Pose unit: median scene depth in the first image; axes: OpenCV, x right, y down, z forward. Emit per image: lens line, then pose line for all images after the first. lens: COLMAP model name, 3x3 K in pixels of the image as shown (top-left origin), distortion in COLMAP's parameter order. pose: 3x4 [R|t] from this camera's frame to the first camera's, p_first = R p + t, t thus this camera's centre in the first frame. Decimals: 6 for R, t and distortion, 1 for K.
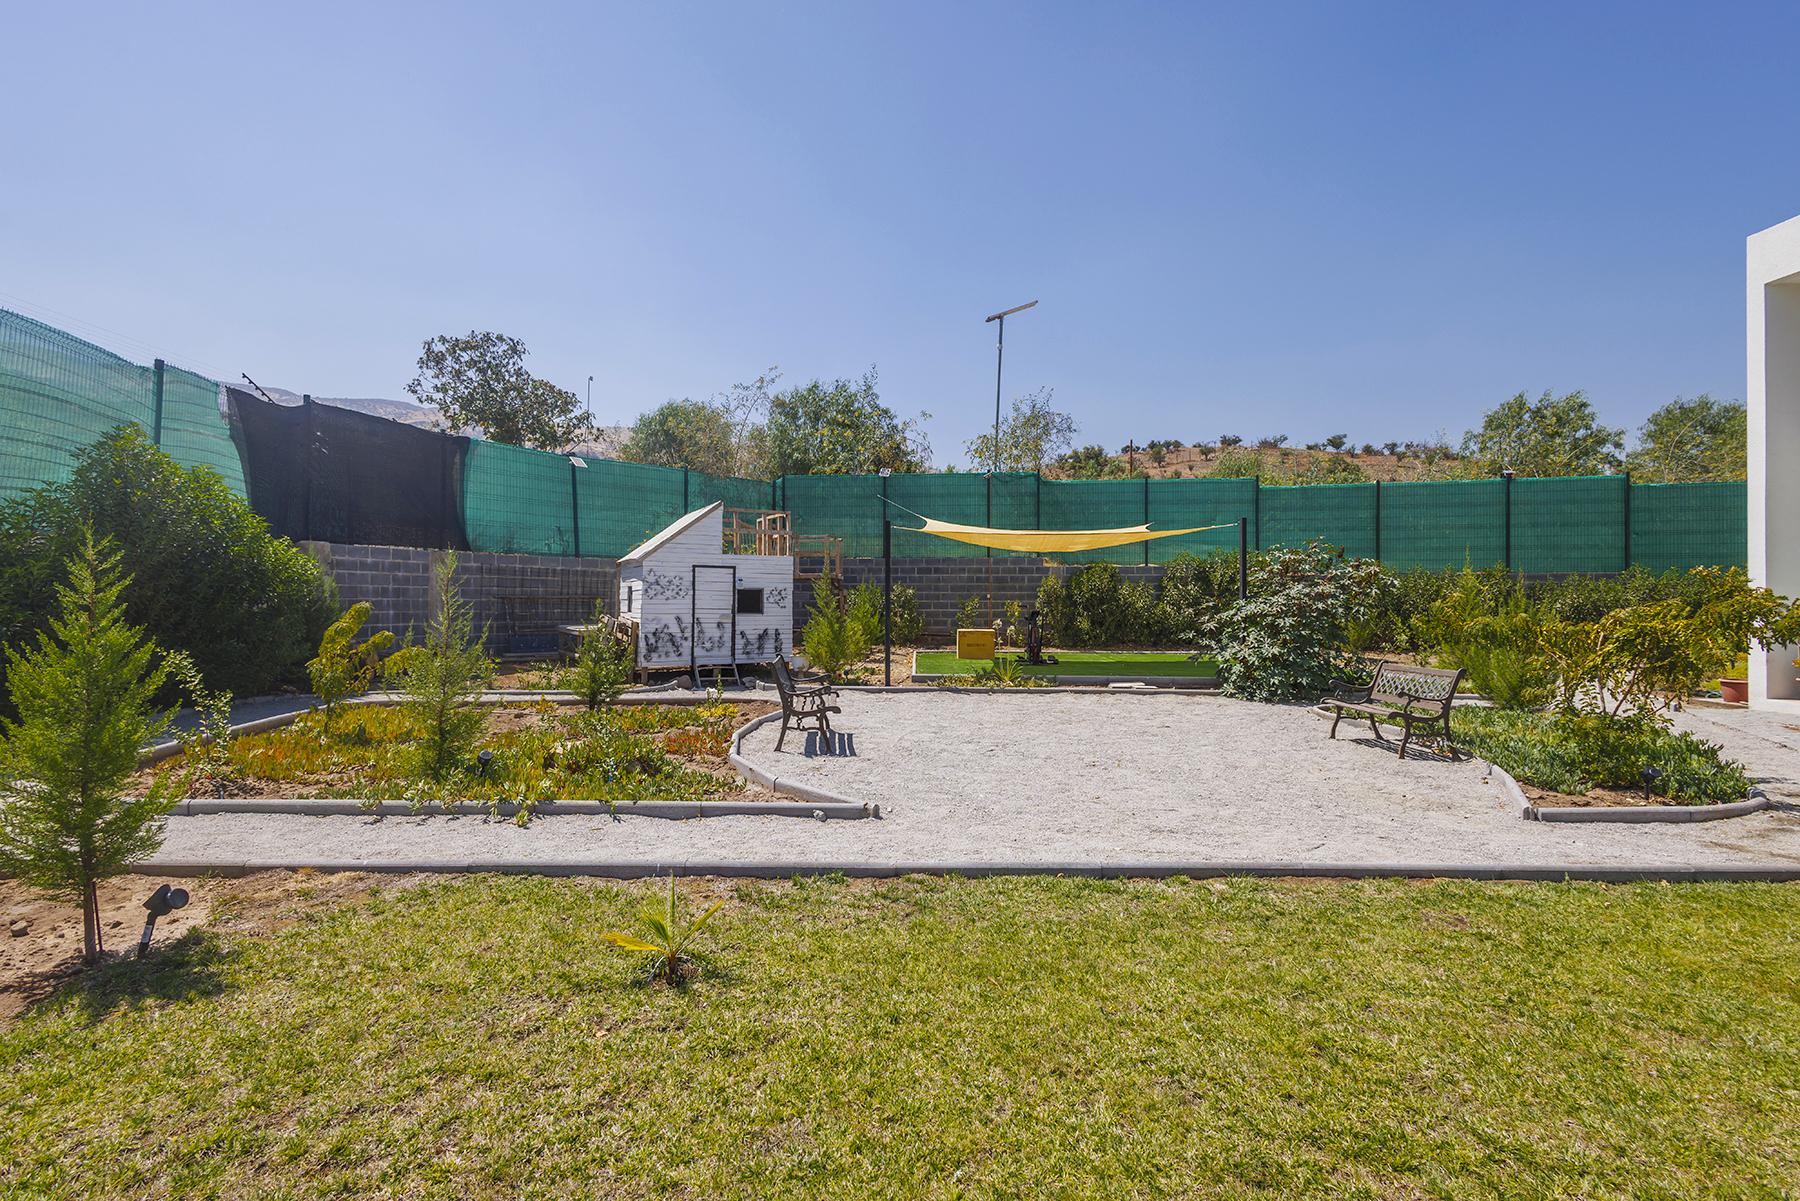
lens RADIAL K [[830.8, 0, 914.4], [0, 830.8, 594.4], [0, 0, 1]] dist [0.005777, -0.001794]
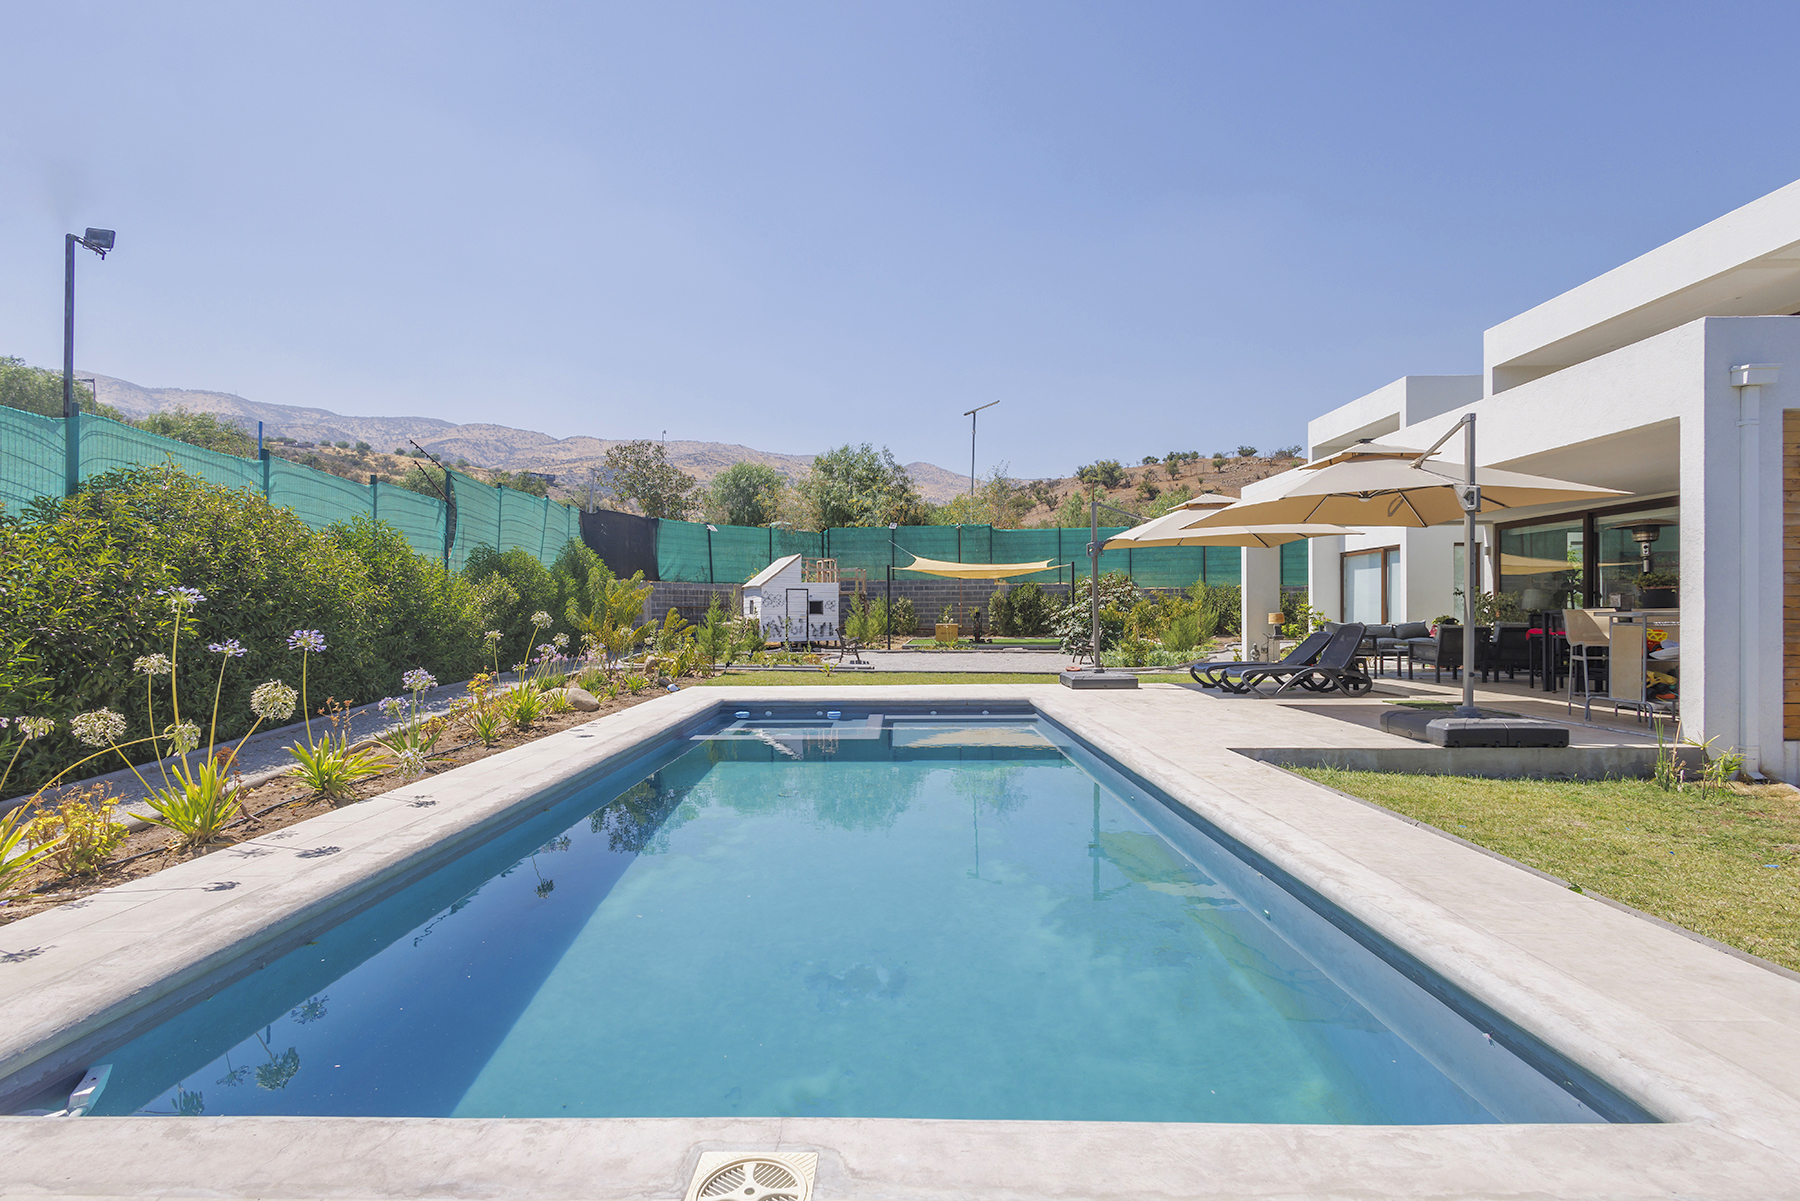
lens RADIAL K [[830.8, 0, 894.0], [0, 830.8, 604.1], [0, 0, 1]] dist [0.005777, -0.001794]
pose [[0.998240, -0.009506, -0.058540, 0.064332], [0.009437, 0.999954, -0.001446, 0.003691], [0.058551, 0.000891, 0.998284, -0.639380]]
